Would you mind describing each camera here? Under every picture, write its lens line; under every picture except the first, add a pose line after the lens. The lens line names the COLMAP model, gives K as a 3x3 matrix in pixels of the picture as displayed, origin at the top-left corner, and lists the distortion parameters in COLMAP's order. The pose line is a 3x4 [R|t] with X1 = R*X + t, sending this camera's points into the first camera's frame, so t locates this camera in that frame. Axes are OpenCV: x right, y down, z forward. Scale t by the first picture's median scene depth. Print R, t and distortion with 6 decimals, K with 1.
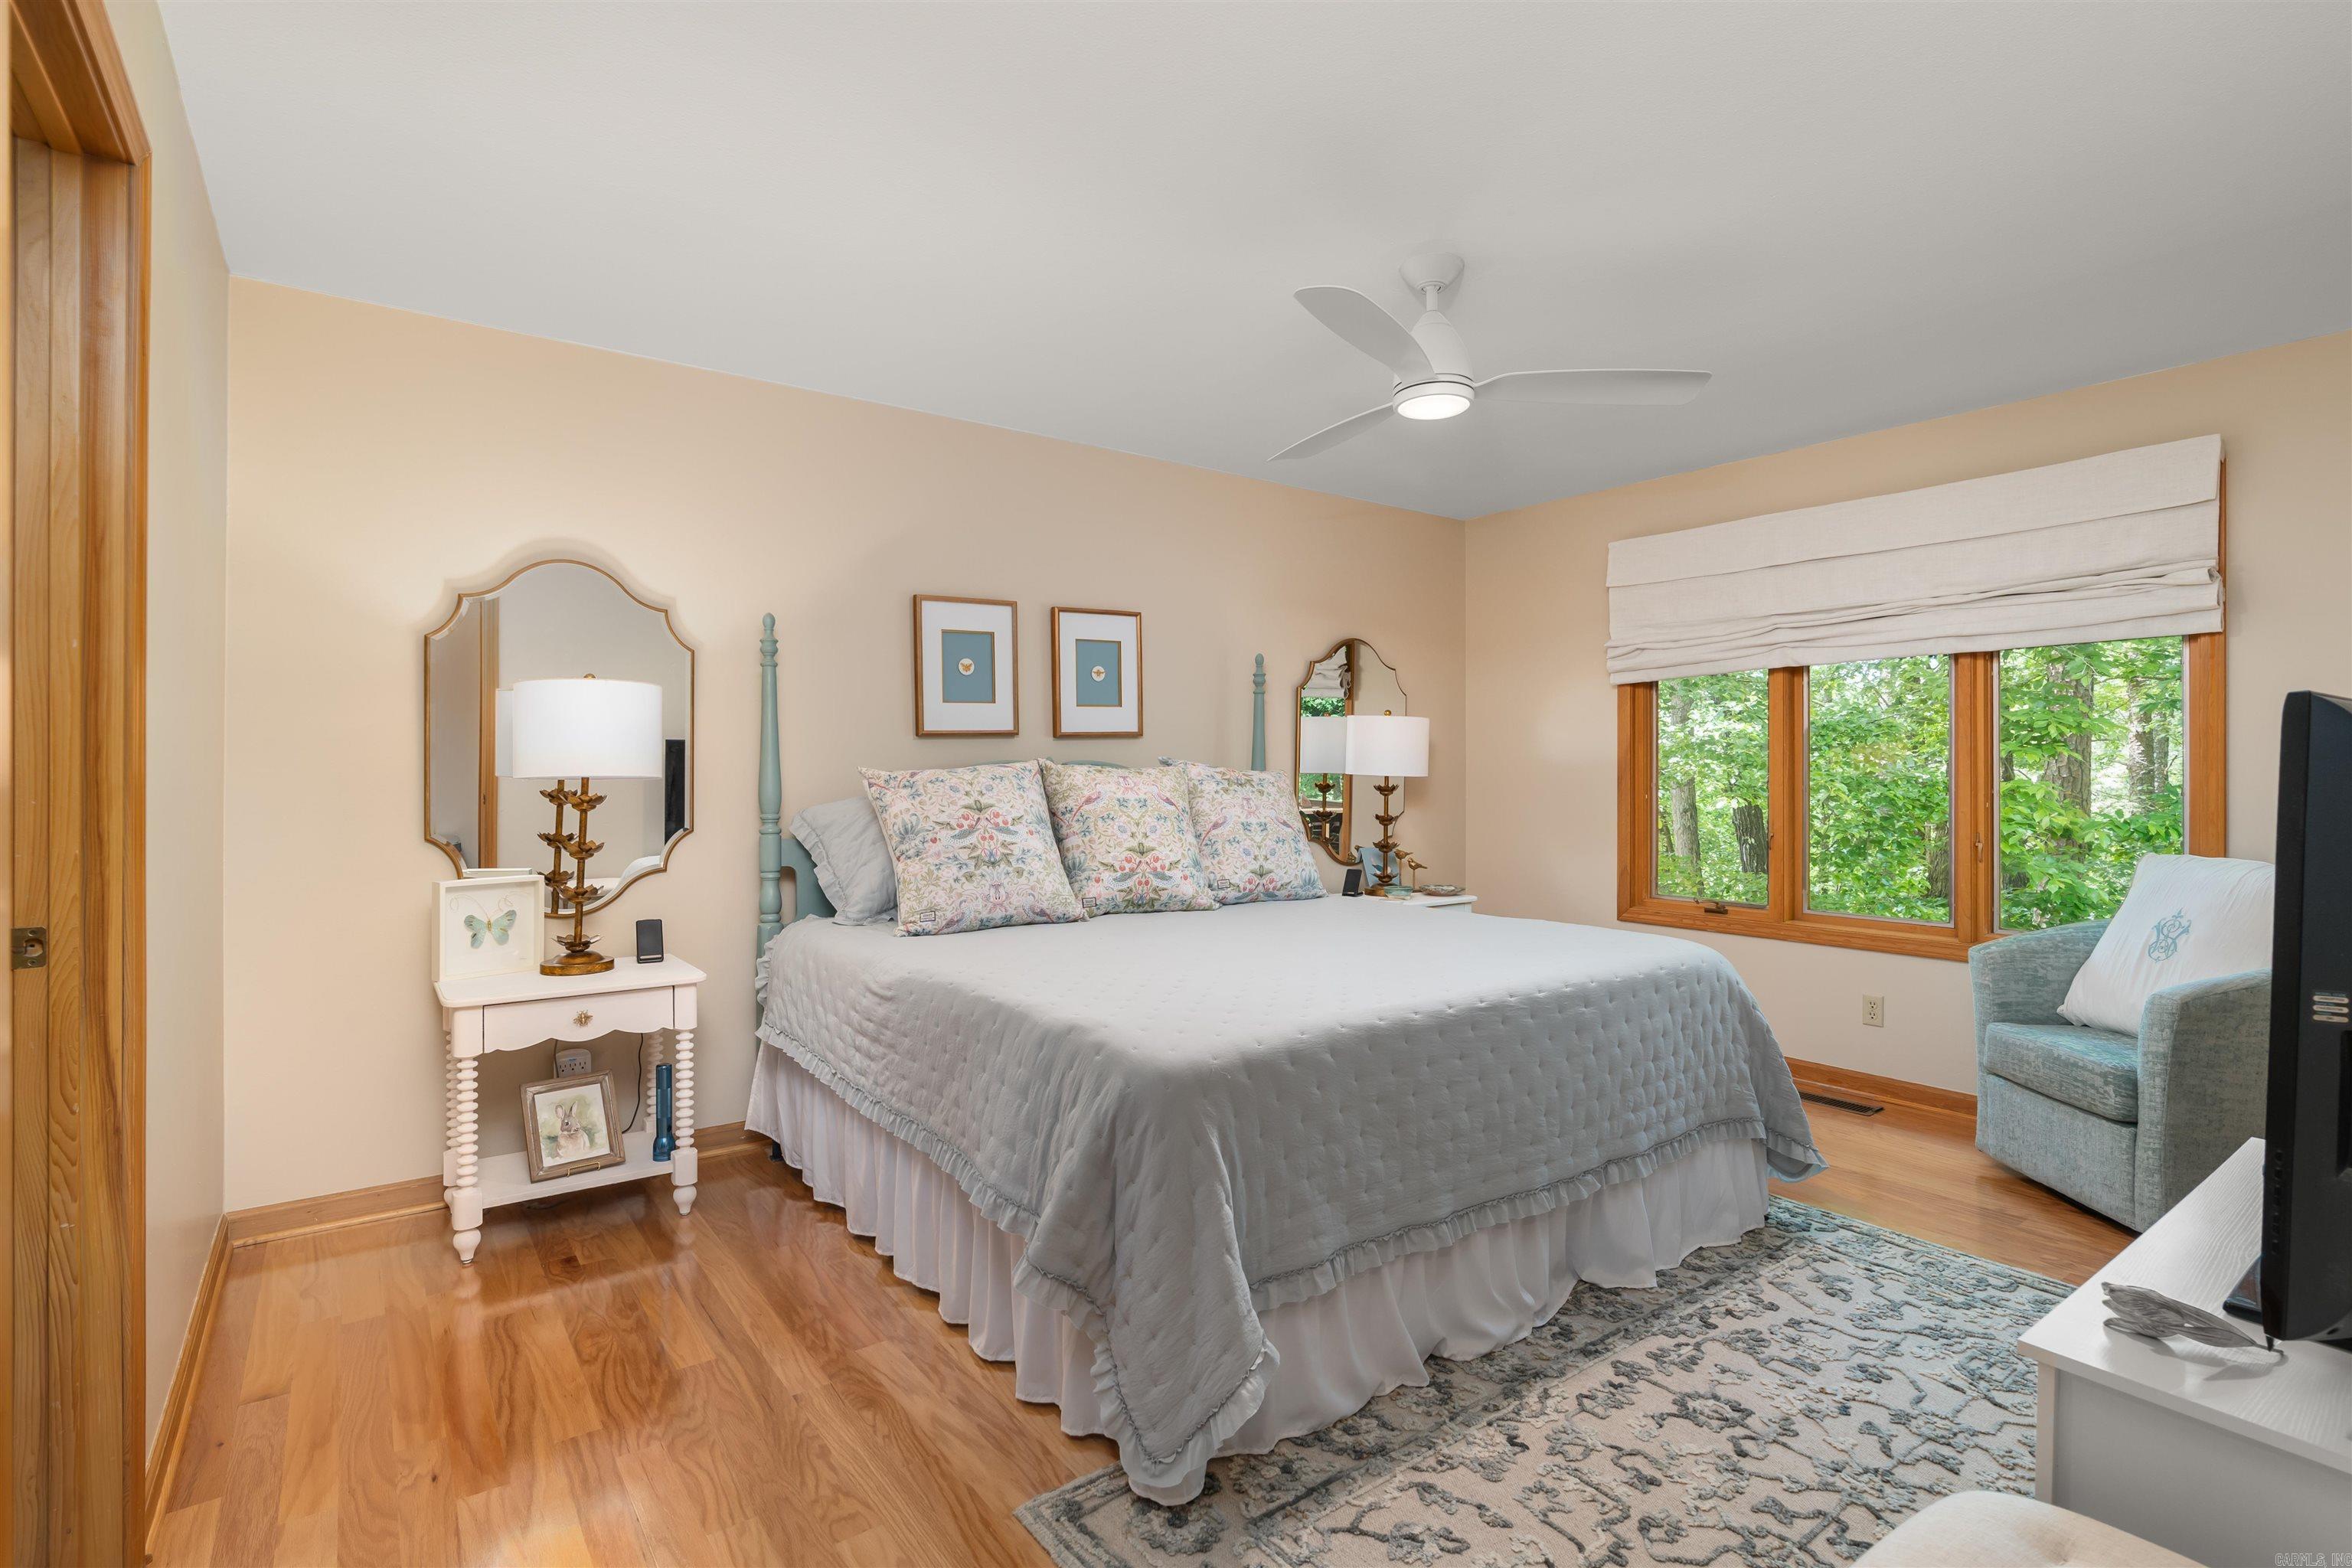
lens RADIAL K [[1090.7, 0, 1179.1], [0, 1090.7, 786.4], [0, 0, 1]] dist [-0.000727, -0.000054]
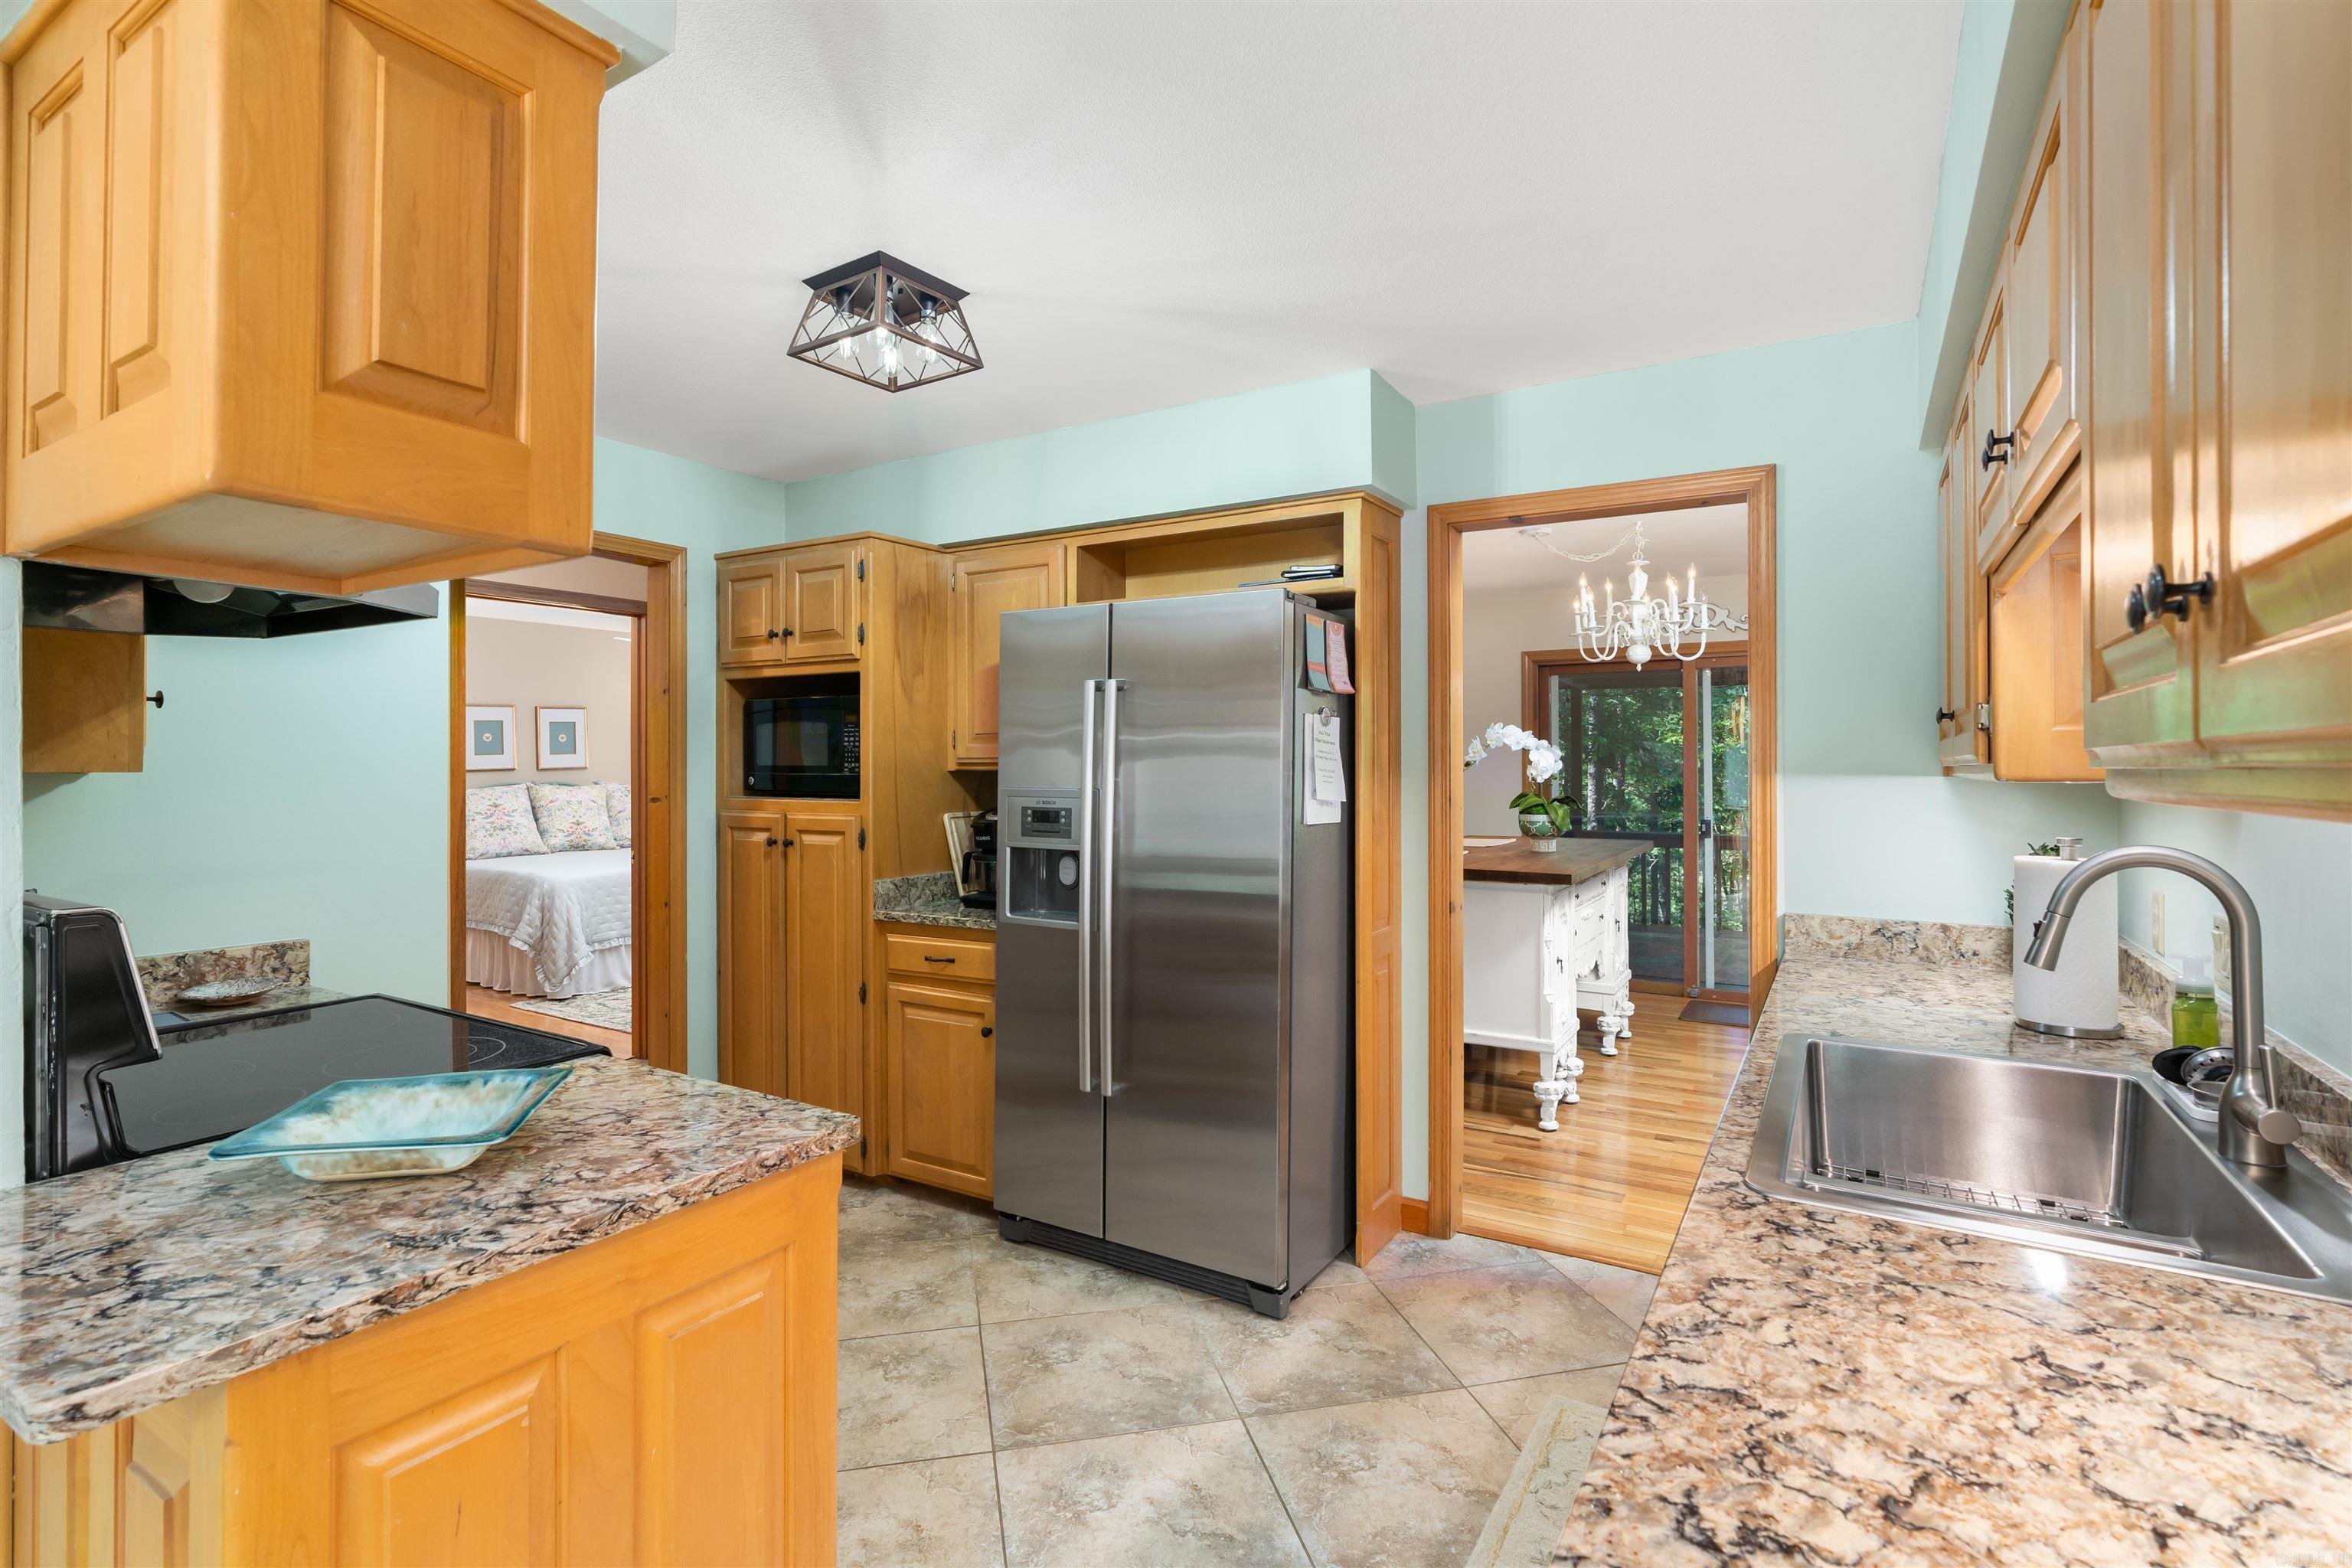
lens RADIAL K [[1090.7, 0, 1173.1], [0, 1090.7, 772.8], [0, 0, 1]] dist [-0.000727, -0.000054]
pose [[0.928476, -0.004975, 0.371359, 0.271098], [0.004731, 0.999988, 0.001568, -0.043615], [-0.371362, 0.000301, 0.928488, -1.556225]]
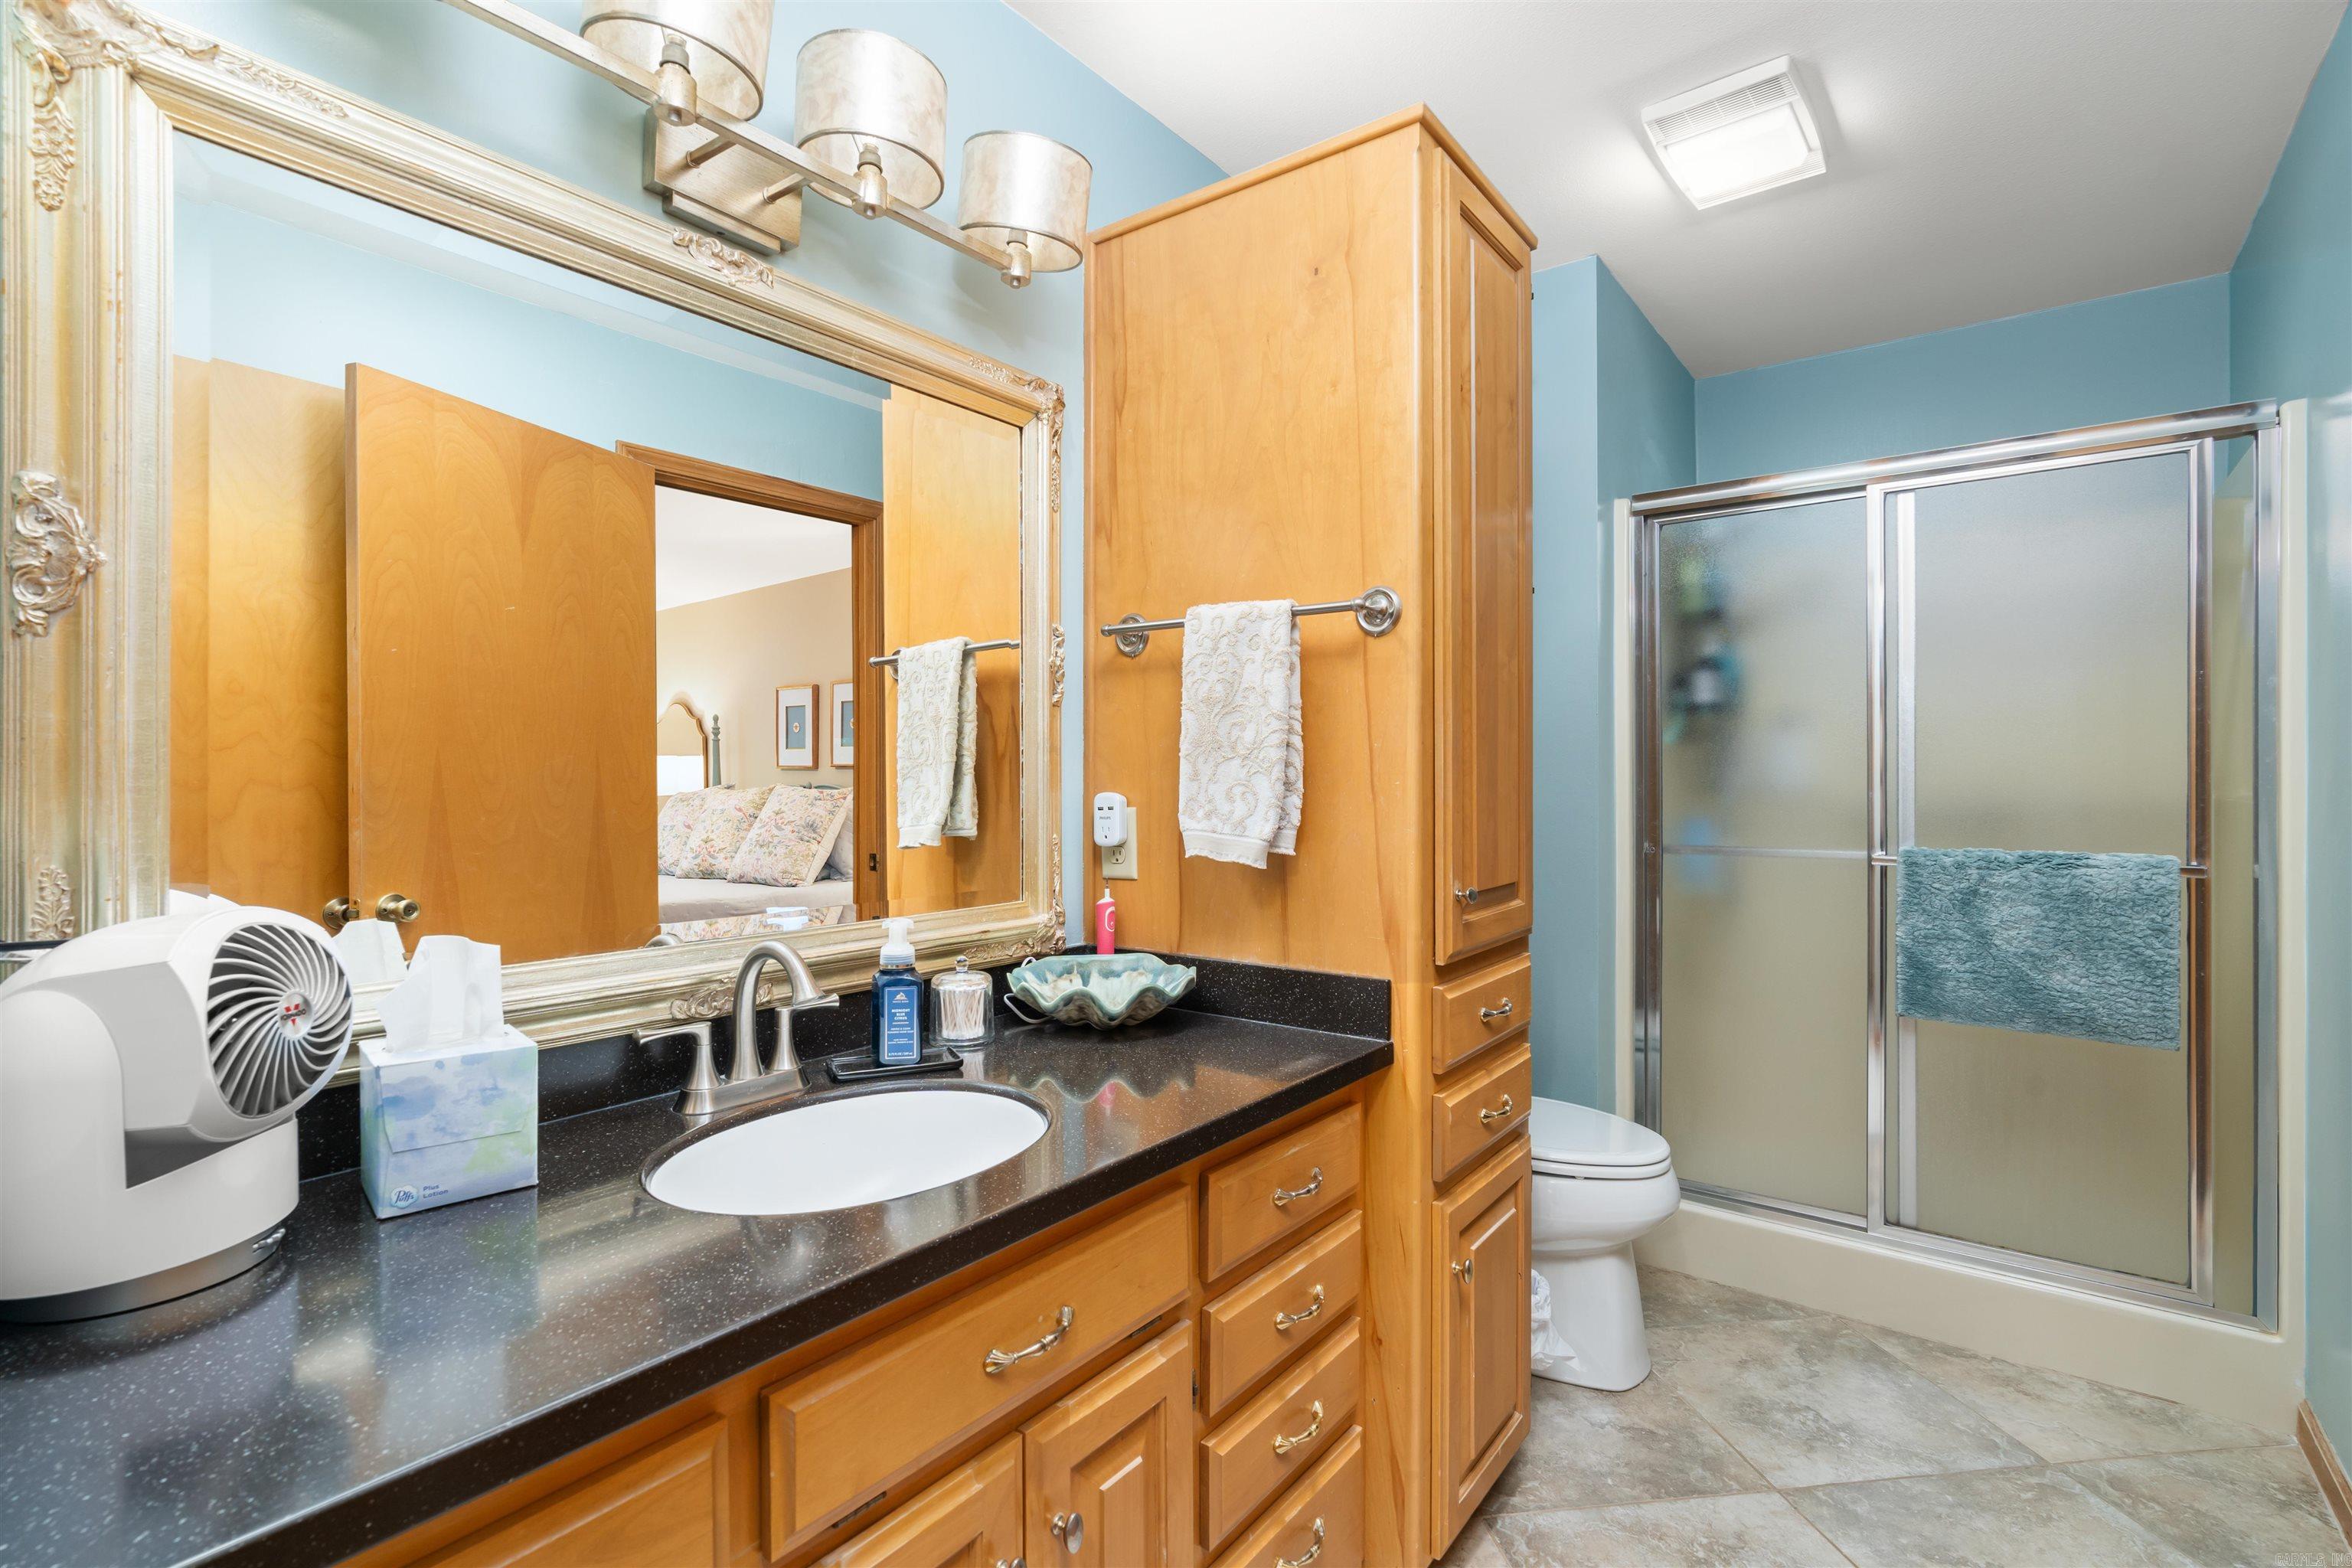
lens RADIAL K [[1090.7, 0, 1175.4], [0, 1090.7, 778.0], [0, 0, 1]] dist [-0.000727, -0.000054]
pose [[0.279354, -0.001874, -0.960186, 1.863949], [0.002769, 0.999996, -0.001146, -0.033348], [0.960184, -0.002338, 0.279358, 1.293847]]
